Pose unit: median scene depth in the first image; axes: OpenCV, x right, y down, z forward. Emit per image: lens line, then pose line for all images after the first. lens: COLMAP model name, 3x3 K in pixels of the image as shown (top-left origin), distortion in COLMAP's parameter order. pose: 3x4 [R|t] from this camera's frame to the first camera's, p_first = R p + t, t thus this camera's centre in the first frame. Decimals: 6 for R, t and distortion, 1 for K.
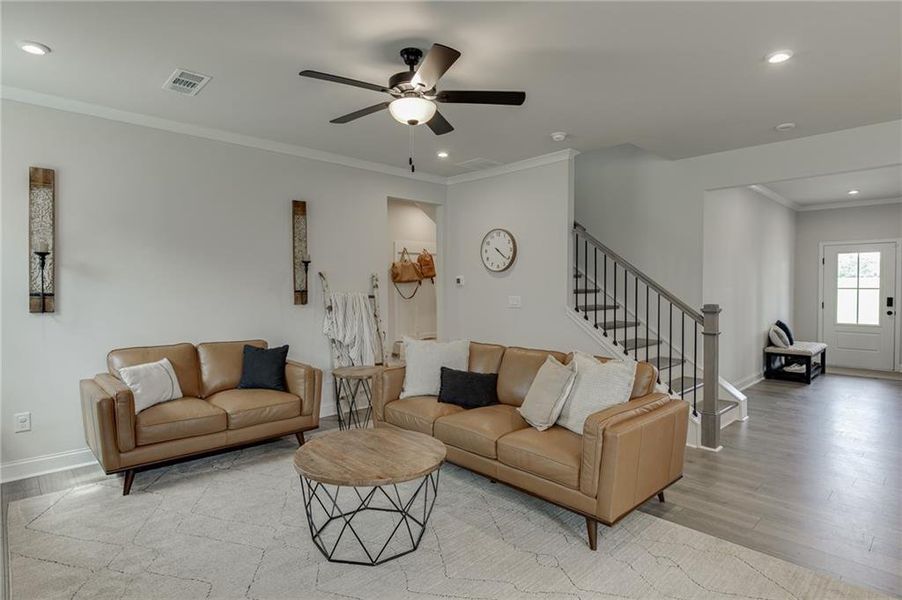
lens RADIAL K [[489.6, 0, 451.0], [0, 489.6, 300.0], [0, 0, 1]] dist [-0.001083, -0.000081]
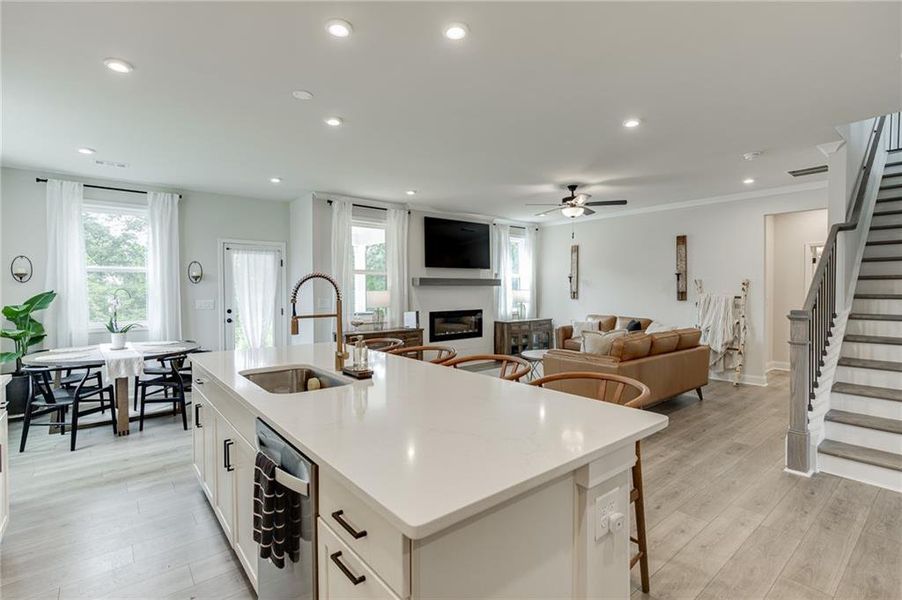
lens RADIAL K [[416.6, 0, 450.0], [0, 416.6, 294.0], [0, 0, 1]] dist [-0.000377, 0.000037]
pose [[-0.041503, 0.013848, -0.999042, 1.097176], [-0.026818, 0.999528, 0.014968, -0.012526], [0.998778, 0.027413, -0.041112, 0.312069]]
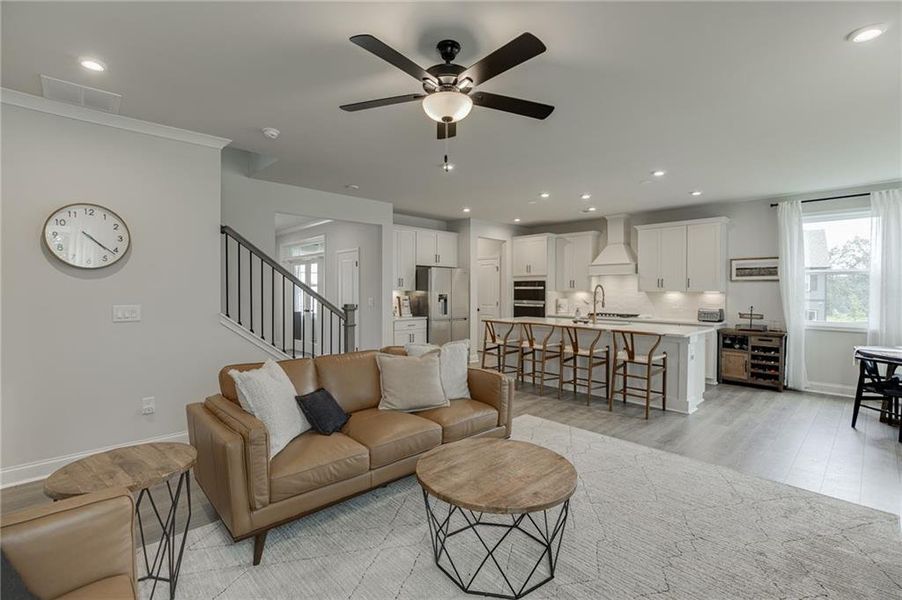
lens RADIAL K [[416.6, 0, 450.0], [0, 416.6, 294.0], [0, 0, 1]] dist [-0.000377, 0.000037]
pose [[-0.021890, -0.012662, 0.999680, -0.547871], [0.025469, 0.999588, 0.013219, -0.023302], [-0.999436, 0.025750, -0.021558, 0.621997]]
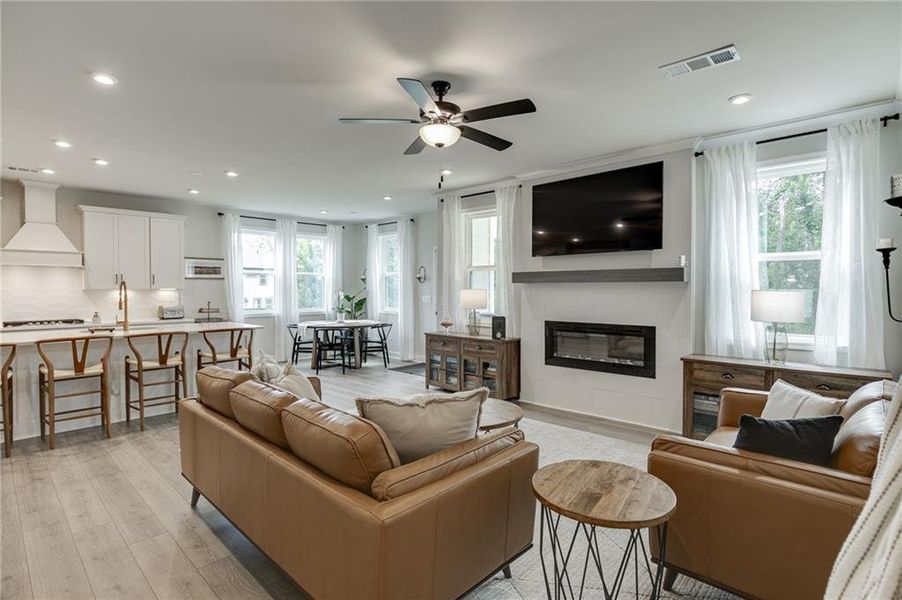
lens RADIAL K [[446.6, 0, 457.7], [0, 446.6, 293.0], [0, 0, 1]] dist [0.000175, -0.000009]
pose [[-0.995151, 0.002619, -0.098320, -0.026682], [-0.001375, 0.999177, 0.040533, -0.036515], [0.098345, 0.040471, -0.994329, 1.230324]]
